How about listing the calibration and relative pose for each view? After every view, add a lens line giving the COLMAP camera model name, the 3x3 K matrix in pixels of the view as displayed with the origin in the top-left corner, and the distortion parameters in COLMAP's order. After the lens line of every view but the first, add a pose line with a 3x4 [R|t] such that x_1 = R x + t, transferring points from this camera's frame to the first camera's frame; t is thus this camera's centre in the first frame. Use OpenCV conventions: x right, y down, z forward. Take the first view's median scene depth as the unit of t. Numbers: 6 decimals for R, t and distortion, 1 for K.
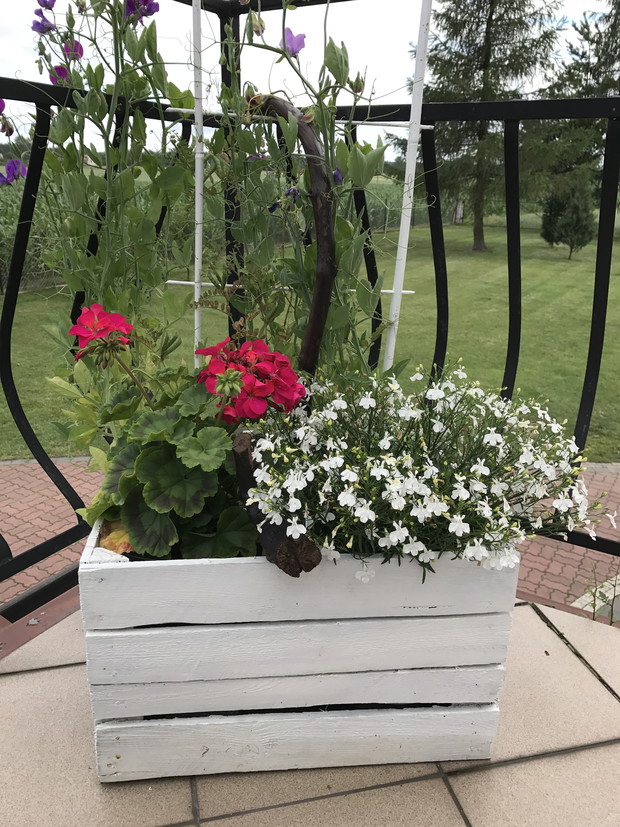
lens RADIAL K [[683.8, 0, 311.5], [0, 683.8, 413.1], [0, 0, 1]] dist [0.038474, -0.052711]
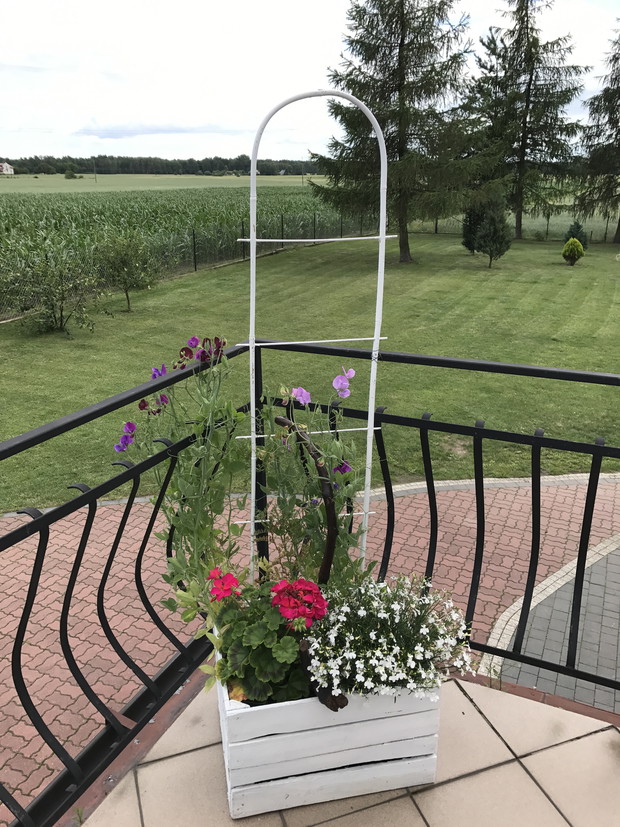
lens RADIAL K [[683.8, 0, 308.6], [0, 683.8, 417.4], [0, 0, 1]] dist [0.038474, -0.052711]
pose [[0.994369, -0.063394, 0.084923, -0.128715], [0.062916, 0.997984, 0.008296, -0.384559], [-0.085278, -0.002906, 0.996353, -0.611222]]
